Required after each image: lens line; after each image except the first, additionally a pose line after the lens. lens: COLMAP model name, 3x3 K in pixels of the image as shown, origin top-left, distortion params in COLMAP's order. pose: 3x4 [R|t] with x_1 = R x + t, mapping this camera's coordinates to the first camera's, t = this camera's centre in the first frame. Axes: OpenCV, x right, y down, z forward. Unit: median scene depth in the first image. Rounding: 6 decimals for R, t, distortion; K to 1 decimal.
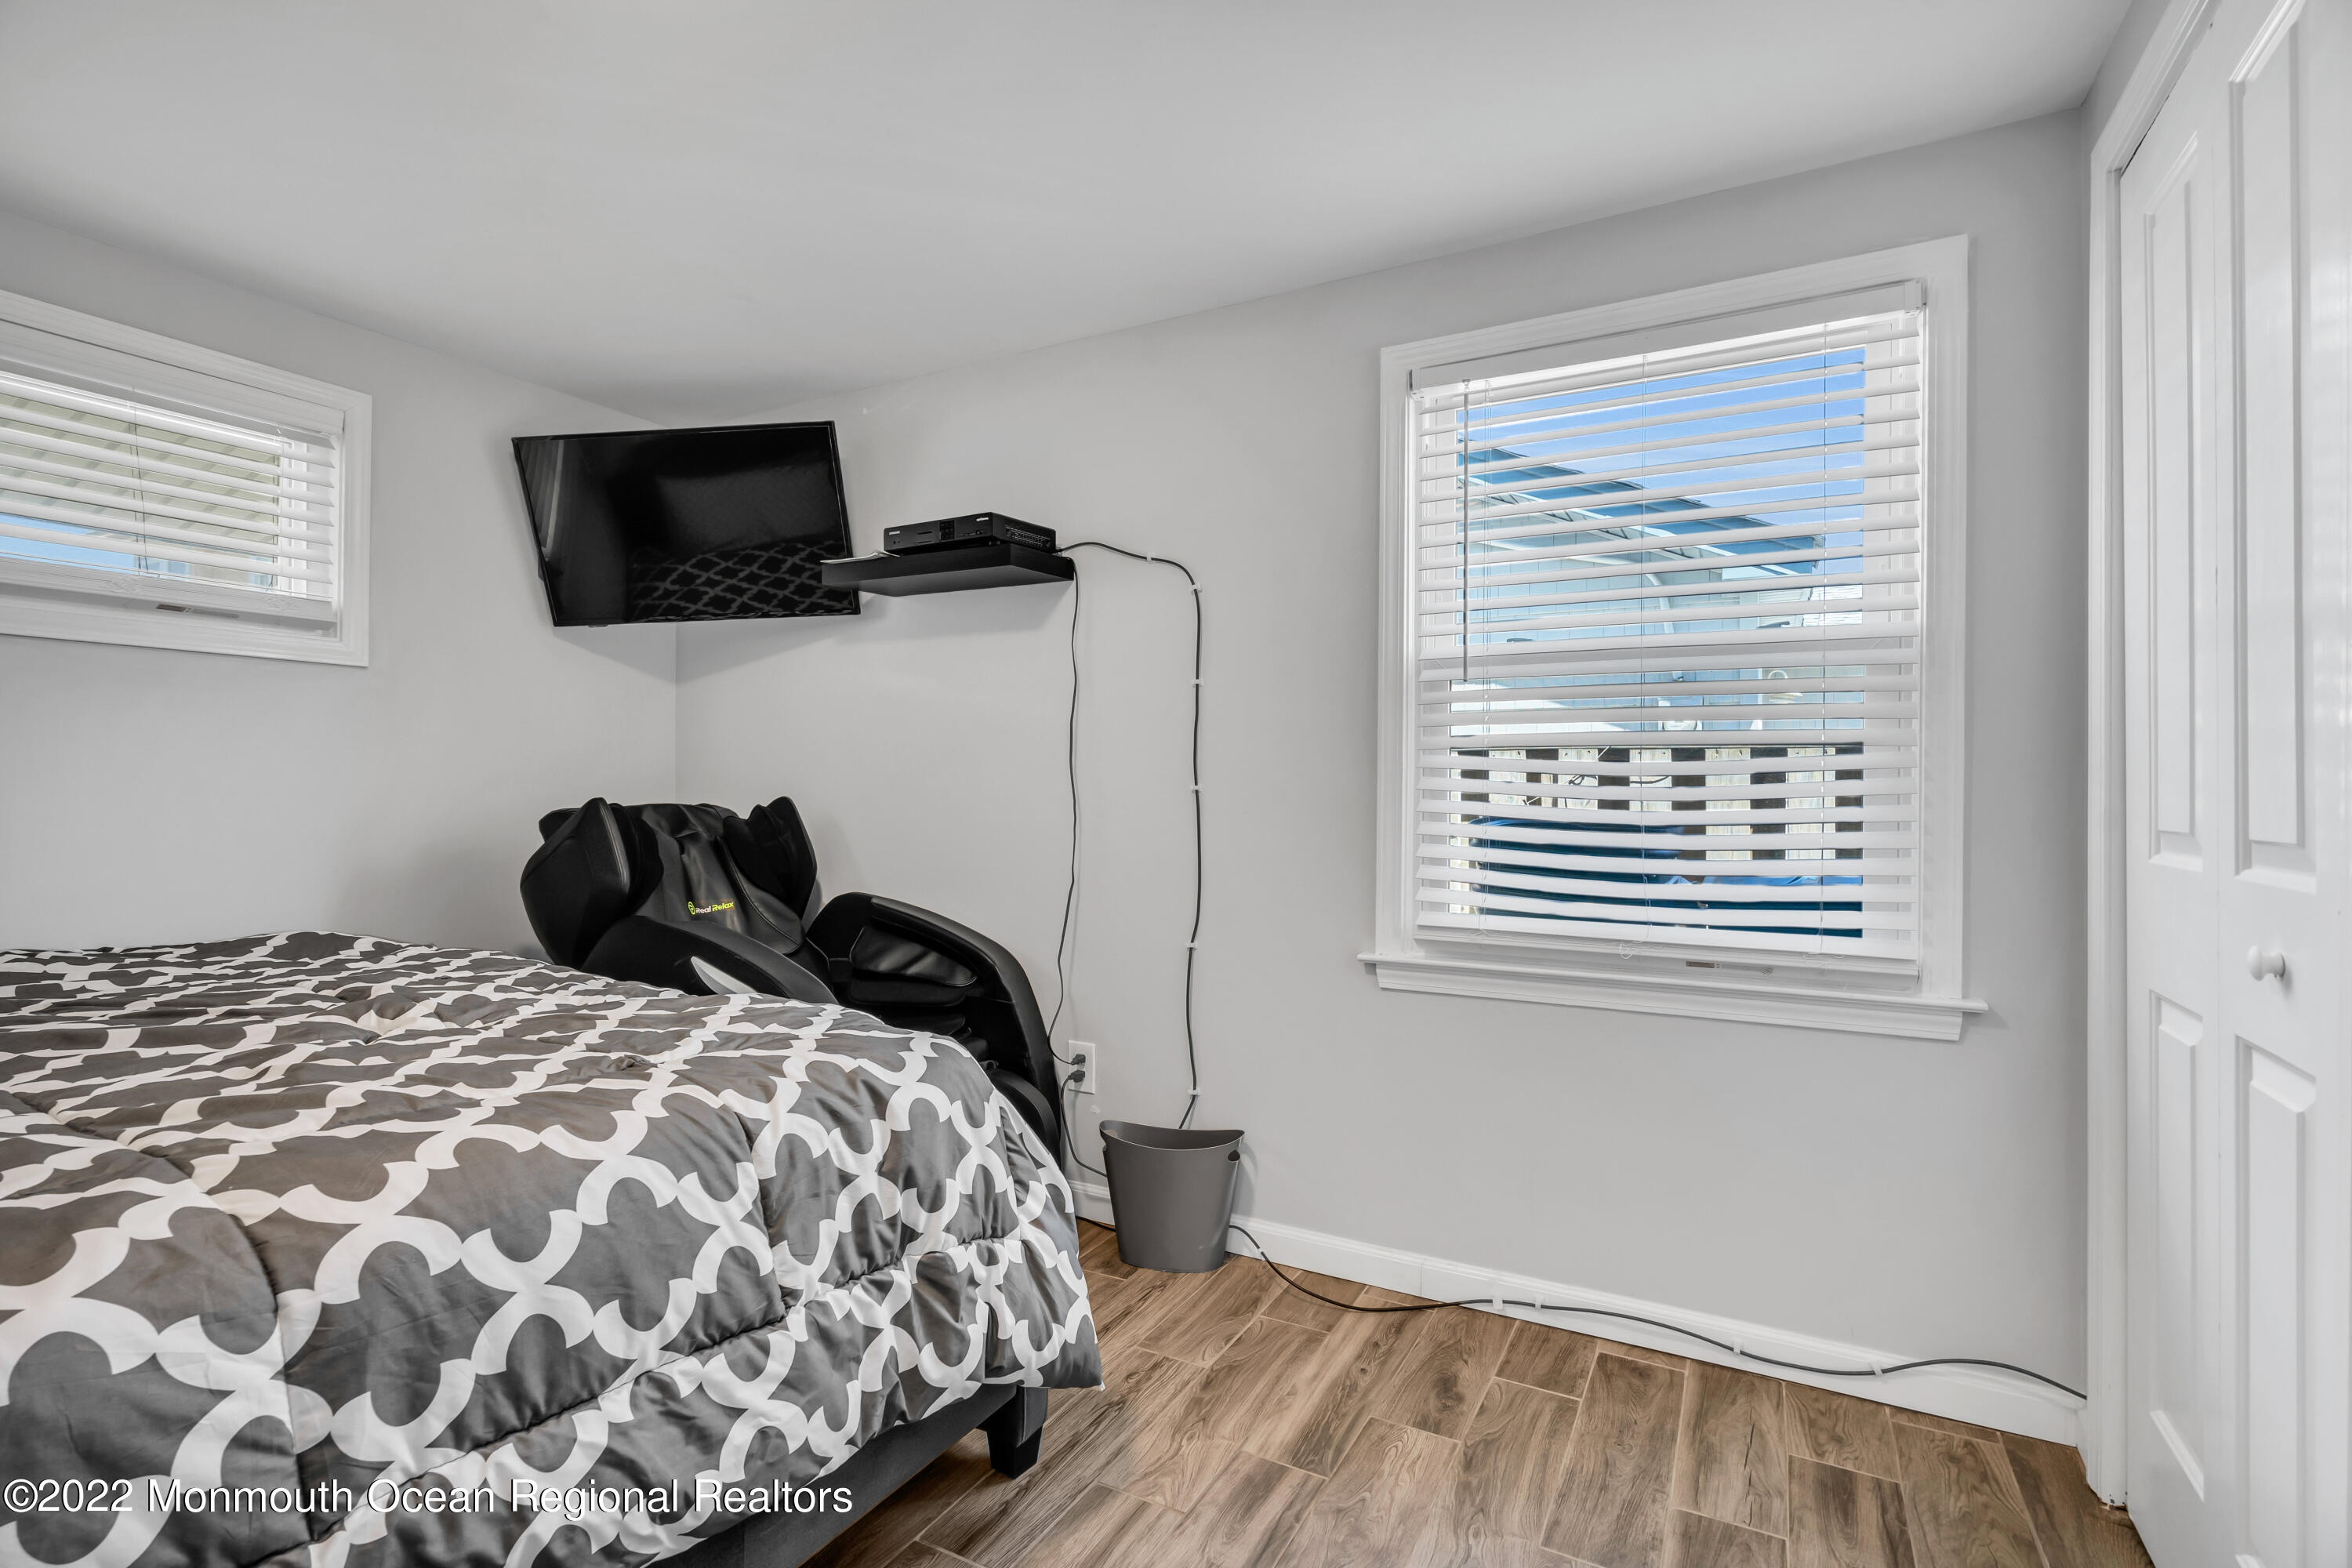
lens RADIAL K [[1073.1, 0, 1178.9], [0, 1073.1, 788.2], [0, 0, 1]] dist [0.003927, 0.000193]
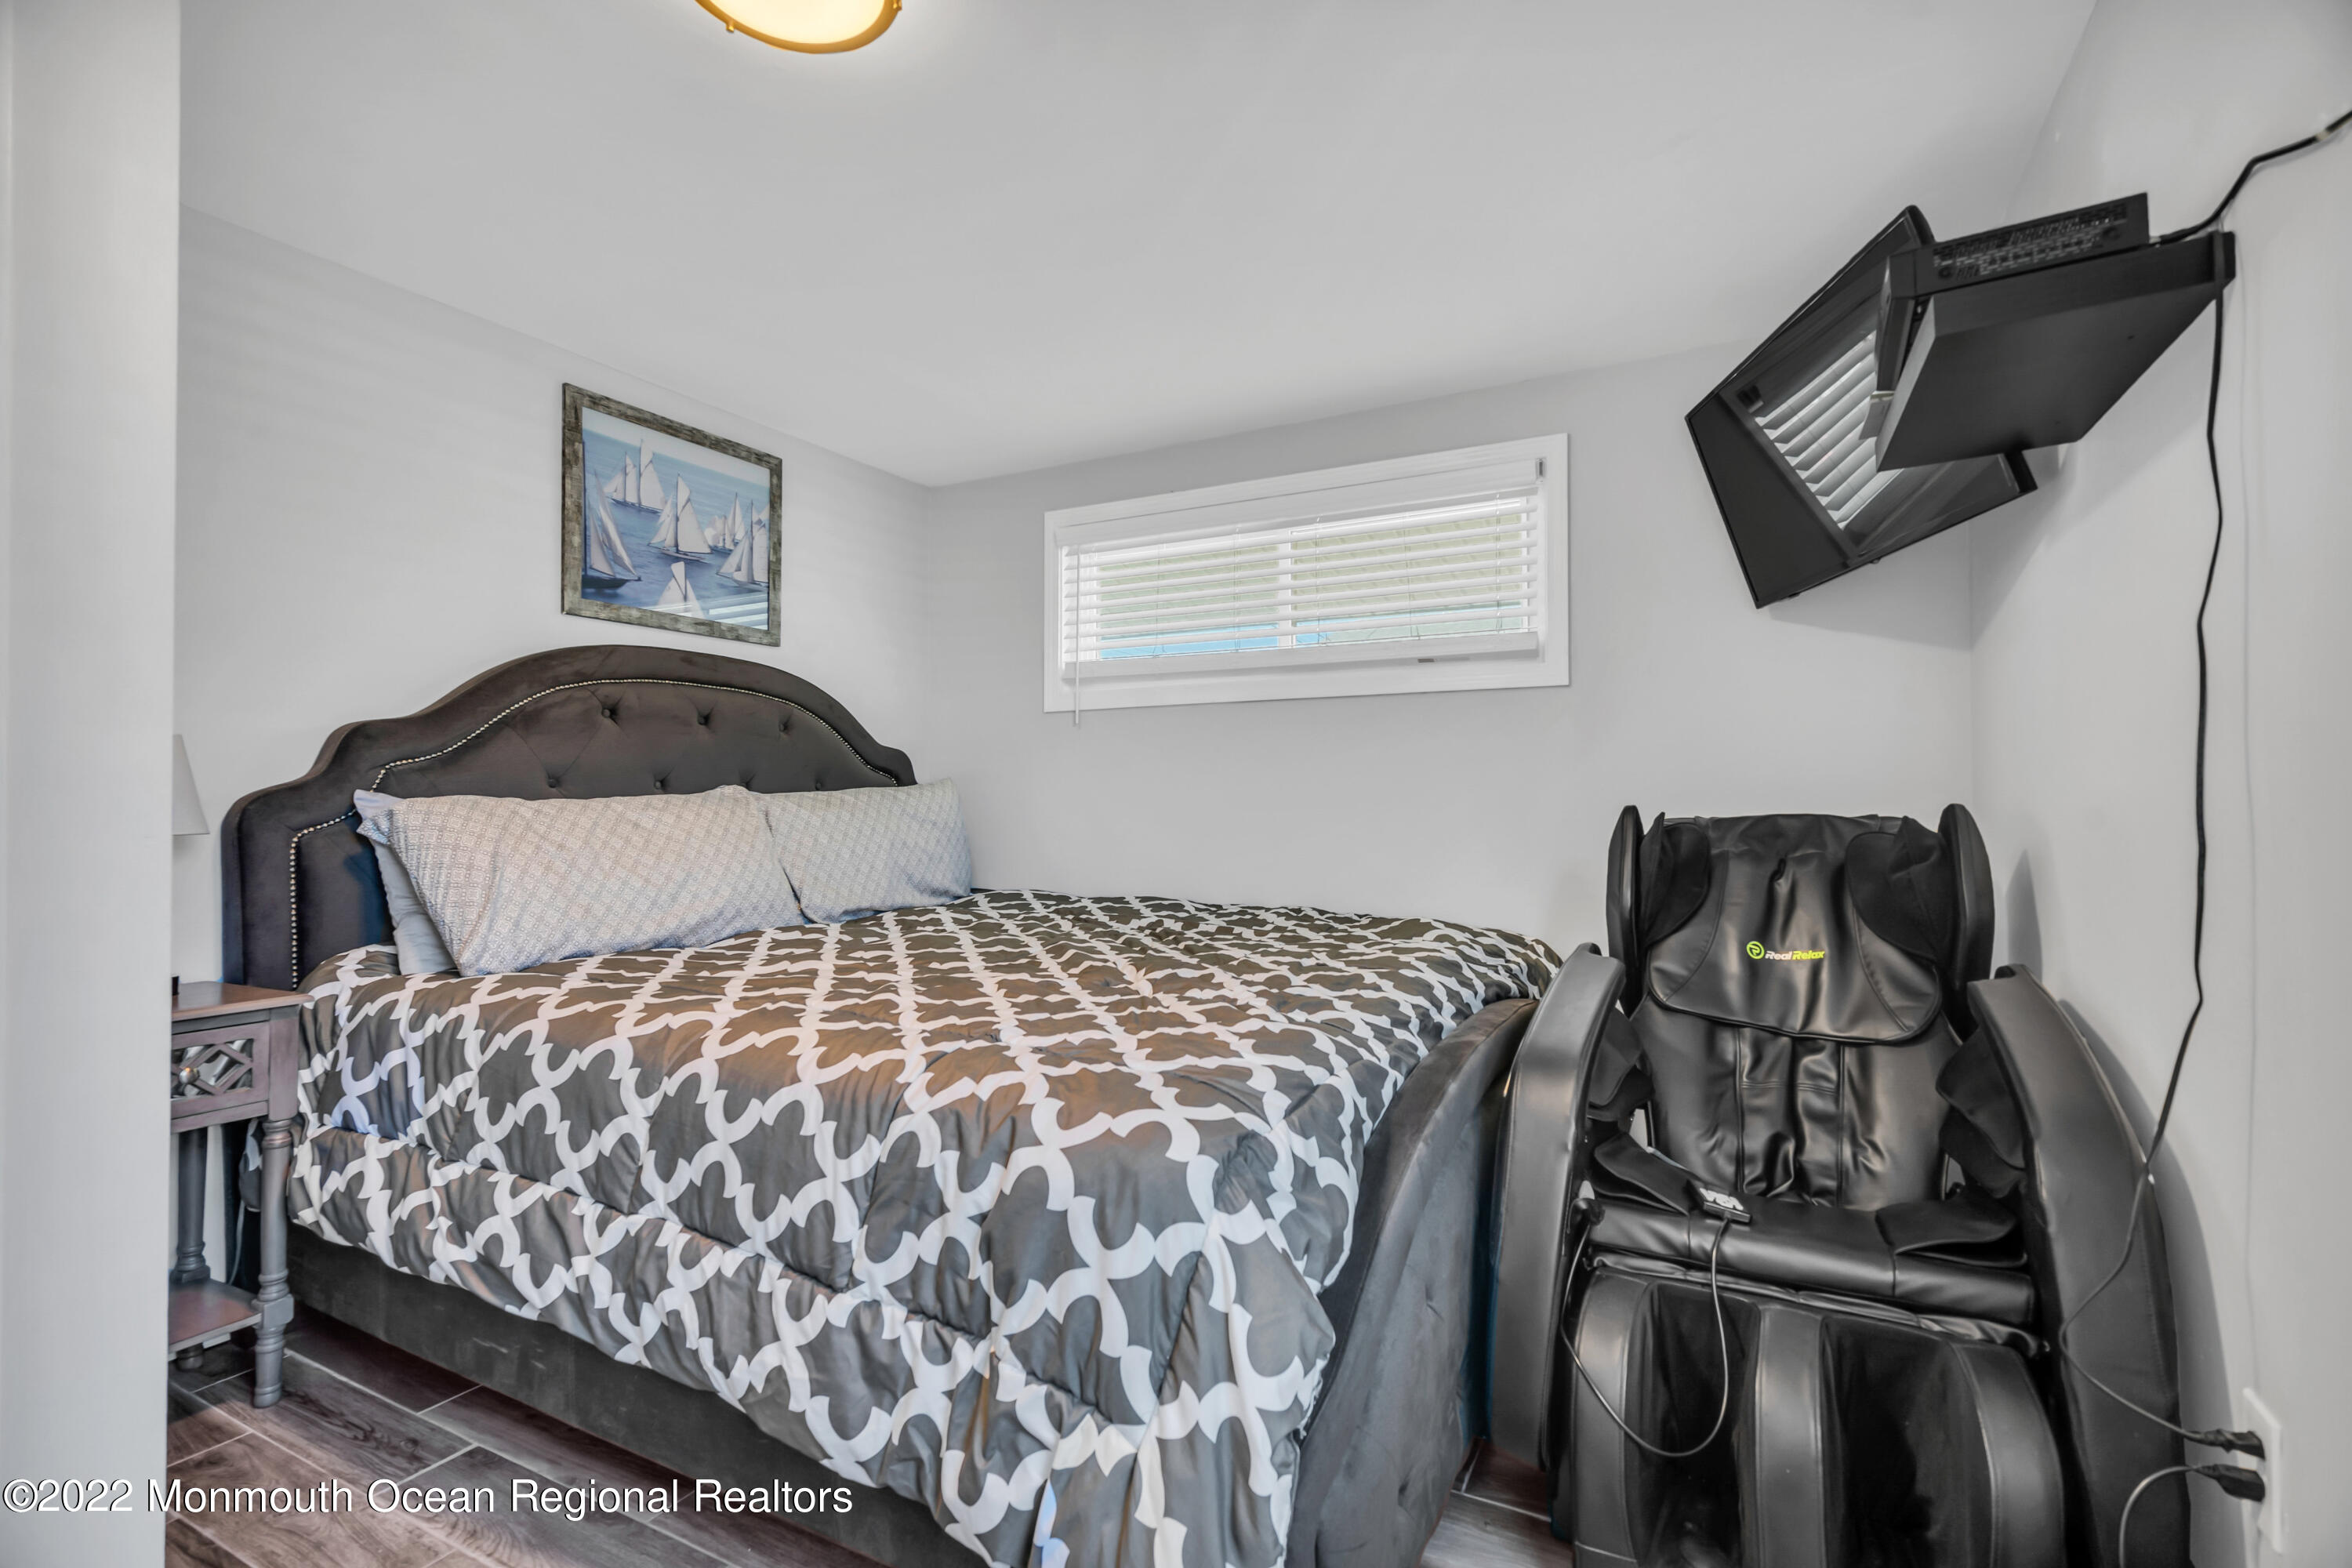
lens RADIAL K [[1073.1, 0, 1178.9], [0, 1073.1, 808.7], [0, 0, 1]] dist [0.003927, 0.000193]
pose [[0.016351, 0.001858, -0.999865, 0.334809], [0.000274, 0.999998, 0.001863, 0.008006], [0.999866, -0.000305, 0.016350, 0.638797]]
